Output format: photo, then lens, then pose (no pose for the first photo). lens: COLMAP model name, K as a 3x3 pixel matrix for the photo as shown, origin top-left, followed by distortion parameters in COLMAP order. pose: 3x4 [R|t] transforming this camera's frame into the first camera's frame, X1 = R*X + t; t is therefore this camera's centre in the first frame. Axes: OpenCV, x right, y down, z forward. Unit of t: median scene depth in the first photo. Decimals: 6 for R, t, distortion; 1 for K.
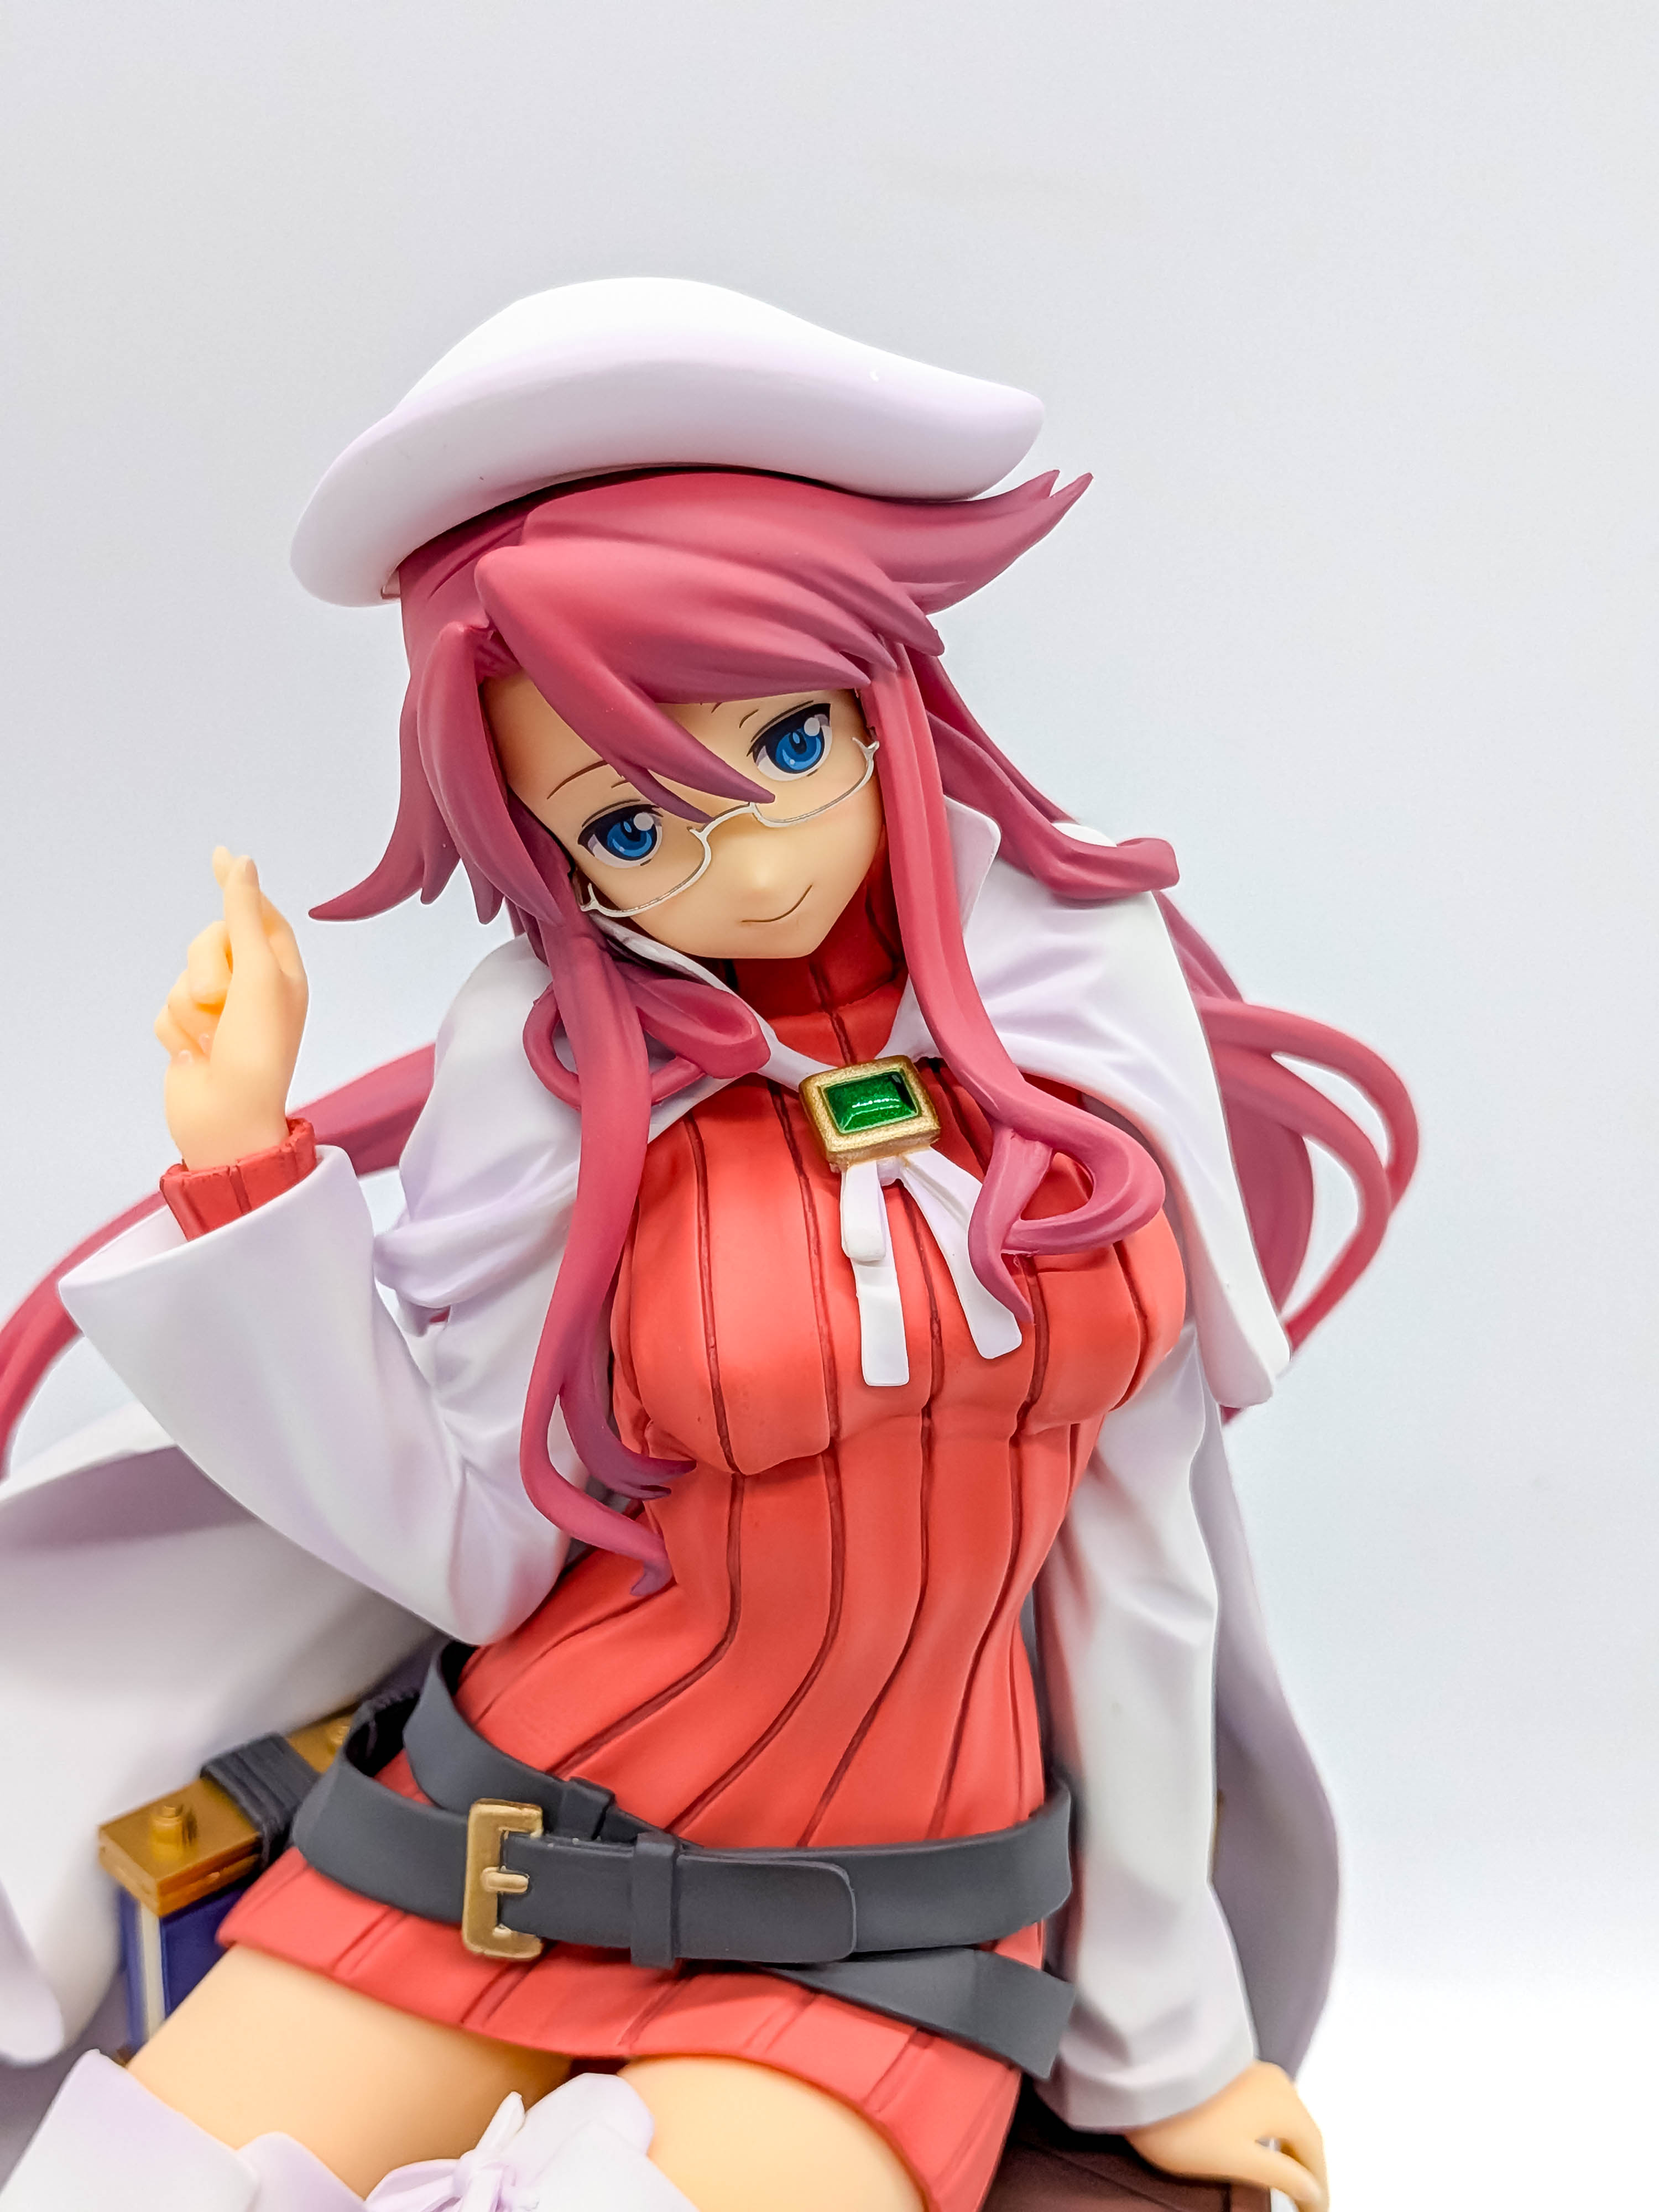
lens RADIAL K [[3316.8, 0, 799.0], [0, 3316.8, 1067.6], [0, 0, 1]] dist [0.072423, 0.000000]
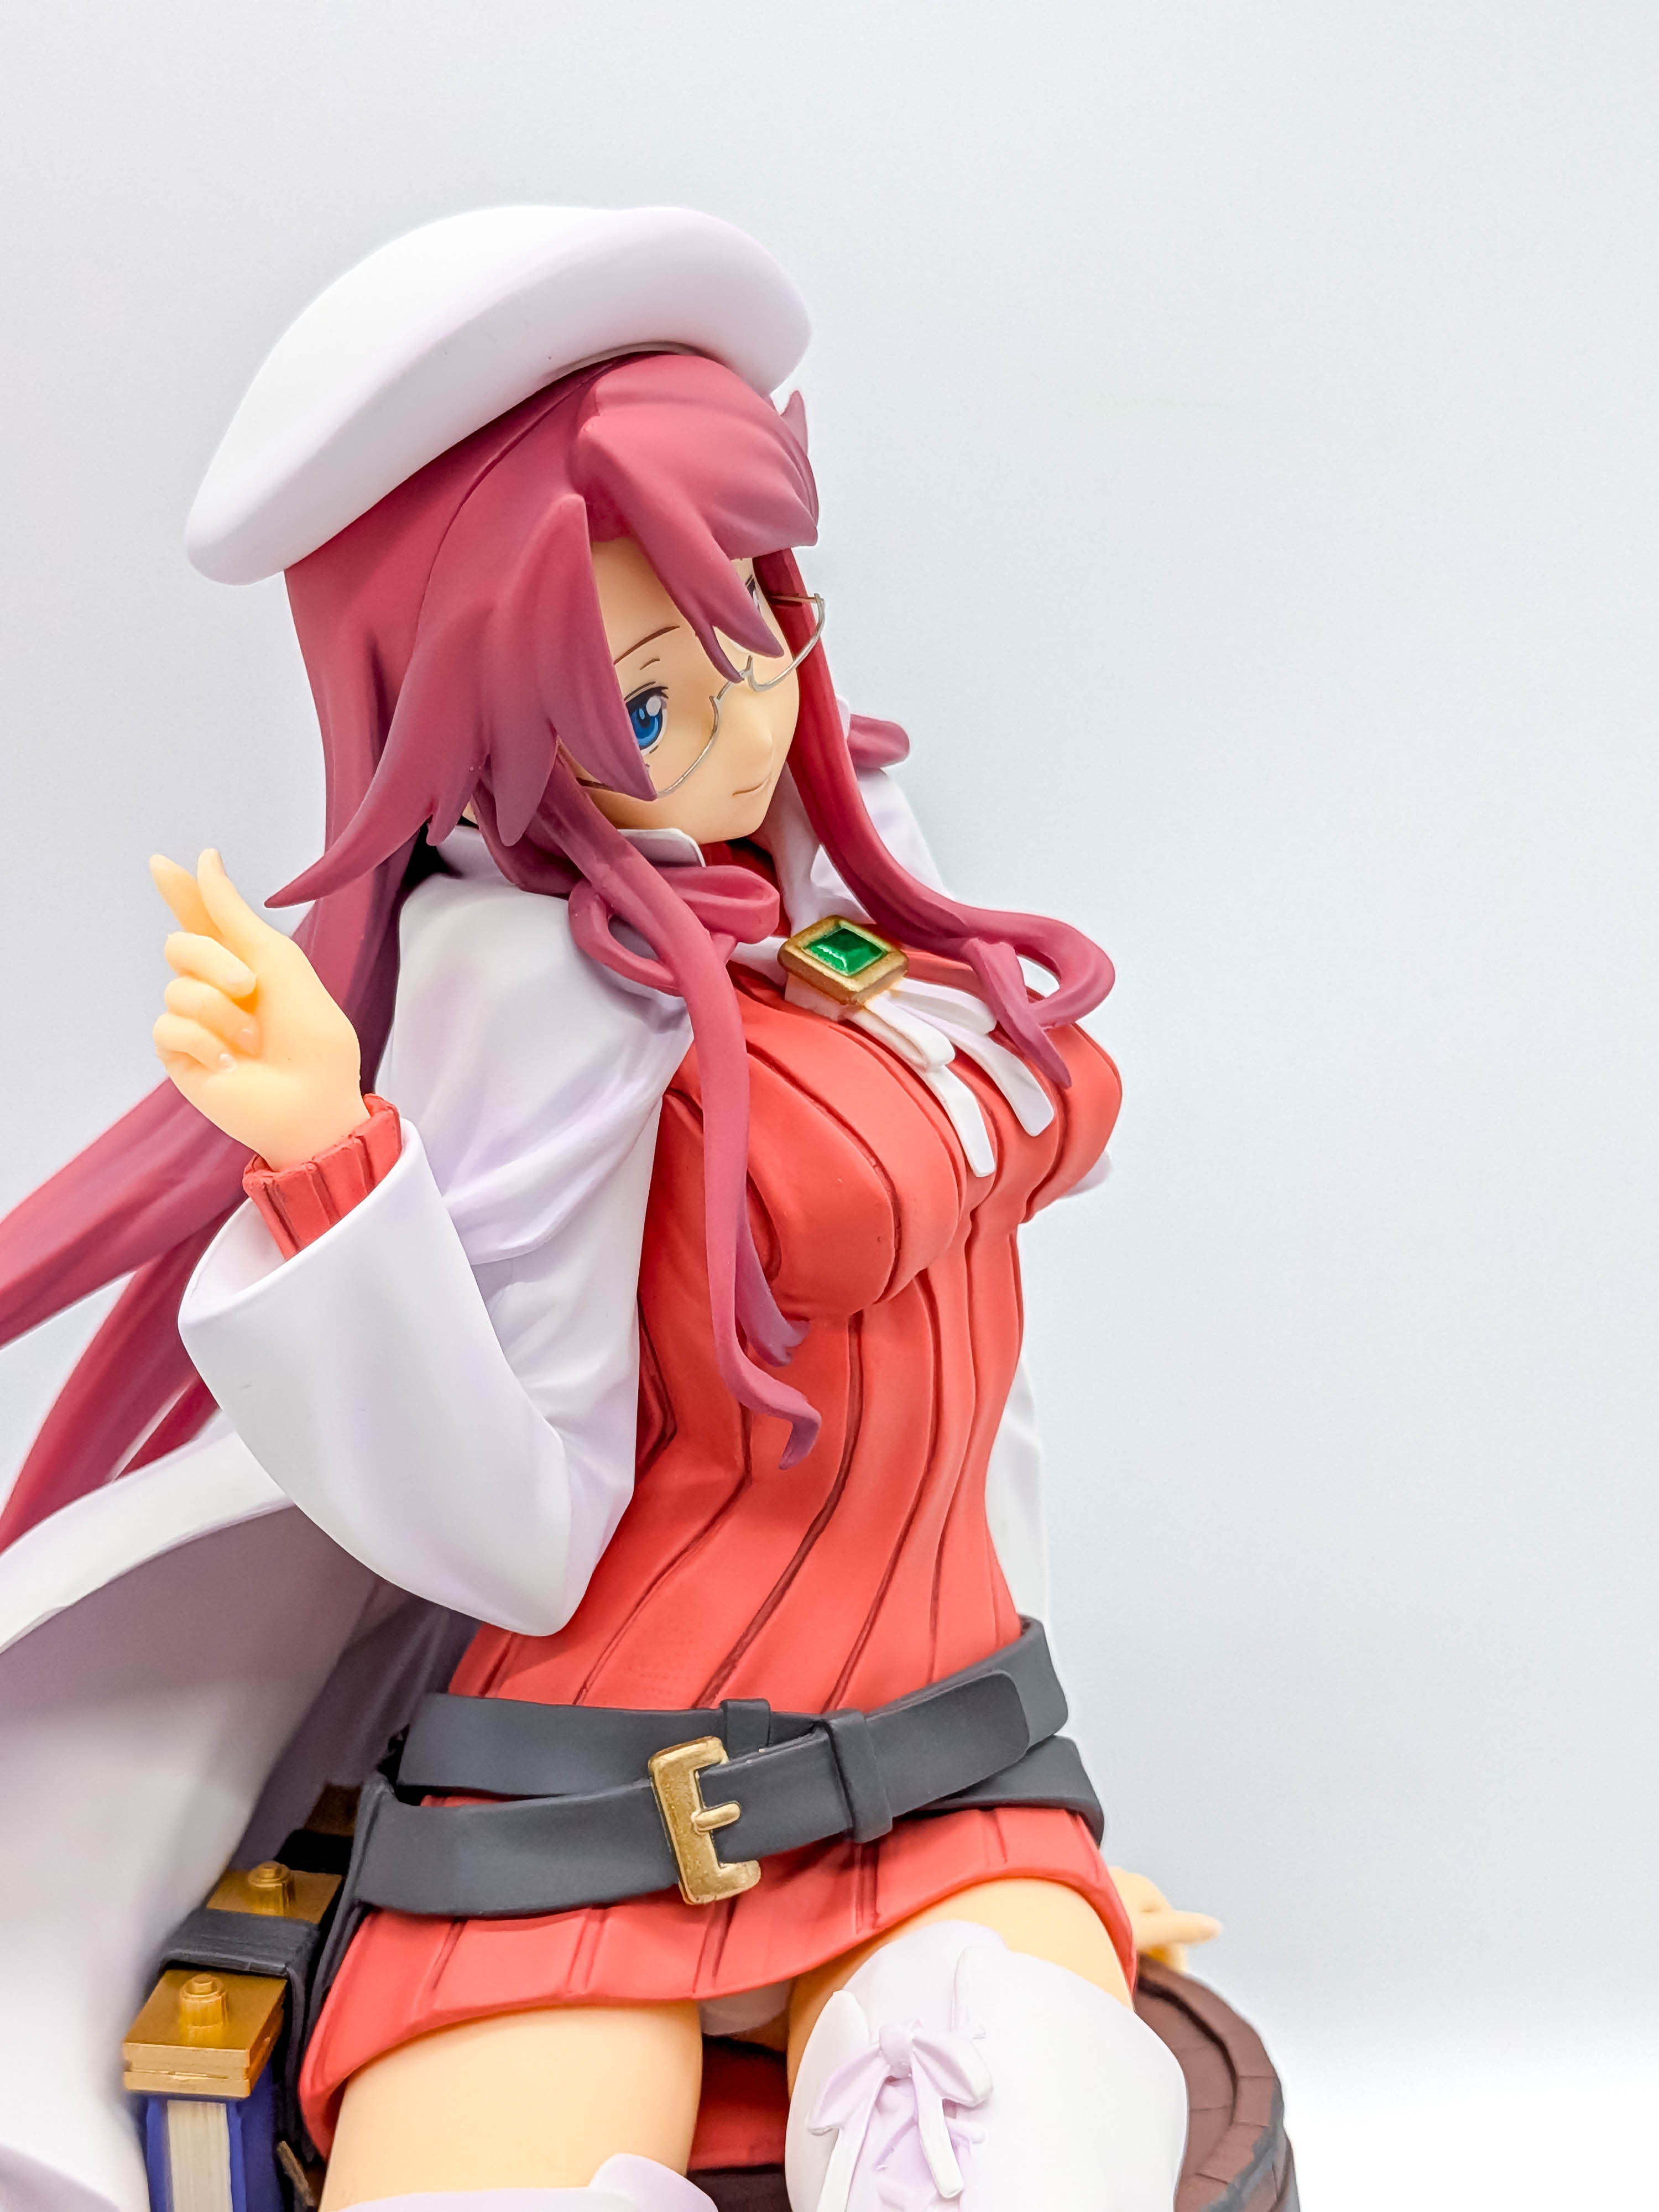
lens RADIAL K [[3316.8, 0, 782.8], [0, 3316.8, 1161.6], [0, 0, 1]] dist [0.072423, 0.000000]
pose [[0.750423, -0.215447, 0.624859, -0.671976], [0.307326, 0.950709, -0.041284, 0.112402], [-0.585164, 0.223015, 0.779646, 0.192284]]
